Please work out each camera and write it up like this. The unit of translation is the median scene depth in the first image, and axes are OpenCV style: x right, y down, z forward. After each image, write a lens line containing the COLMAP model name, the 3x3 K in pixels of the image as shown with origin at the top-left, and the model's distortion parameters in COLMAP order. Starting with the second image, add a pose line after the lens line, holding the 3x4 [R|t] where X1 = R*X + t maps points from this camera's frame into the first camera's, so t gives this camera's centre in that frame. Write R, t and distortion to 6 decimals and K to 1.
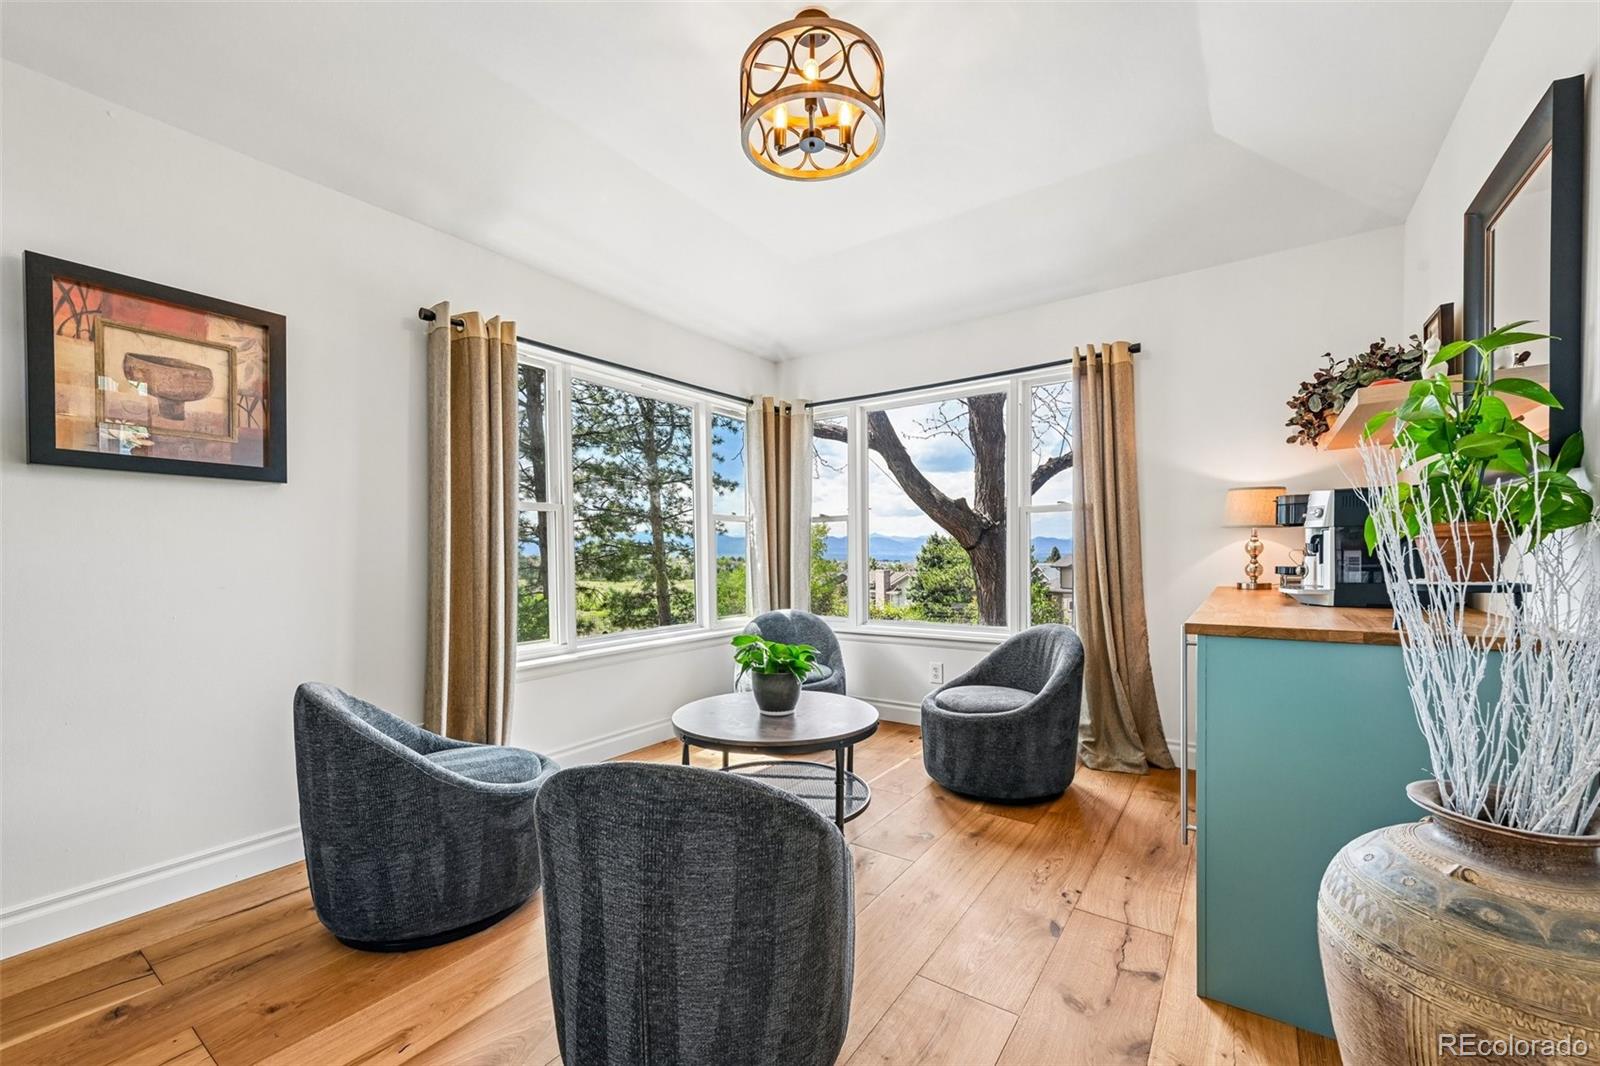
lens RADIAL K [[628.2, 0, 799.3], [0, 628.2, 553.7], [0, 0, 1]] dist [0.001794, 0.000111]
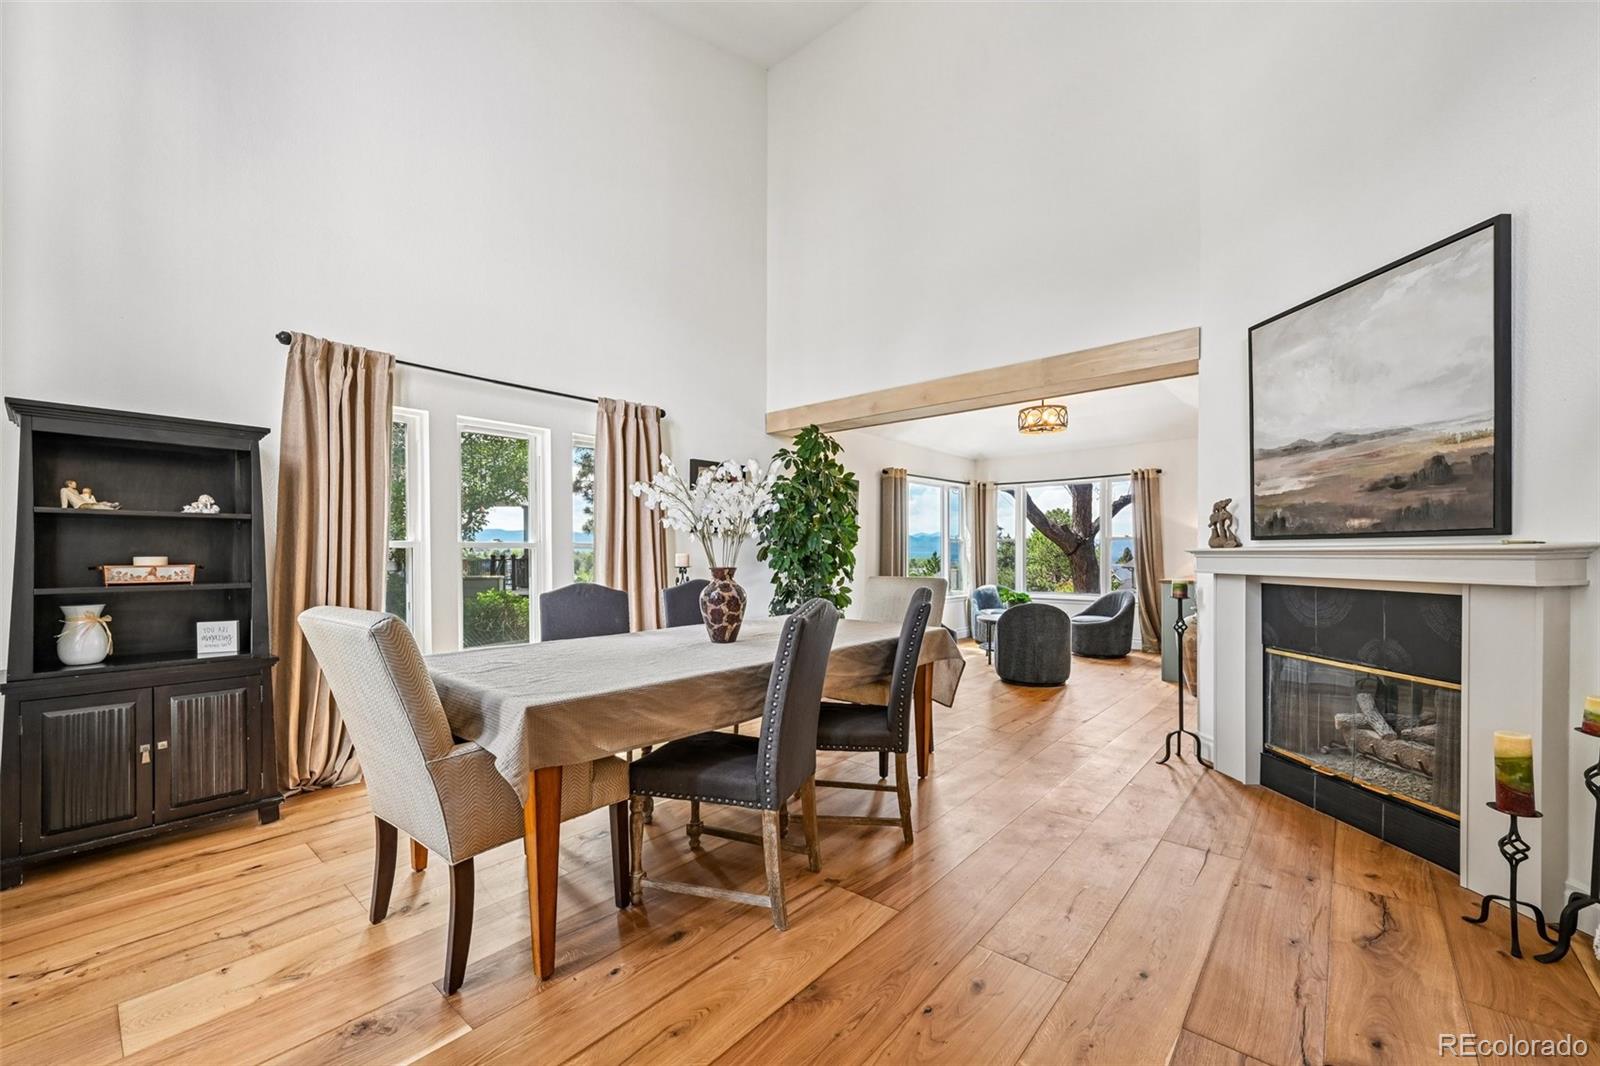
lens RADIAL K [[632.5, 0, 802.6], [0, 632.5, 555.5], [0, 0, 1]] dist [-0.000437, -0.000069]
pose [[0.996875, 0.002779, -0.078942, -0.513740], [-0.002383, 0.999984, 0.005114, -0.019544], [0.078955, -0.004910, 0.996866, -1.241930]]
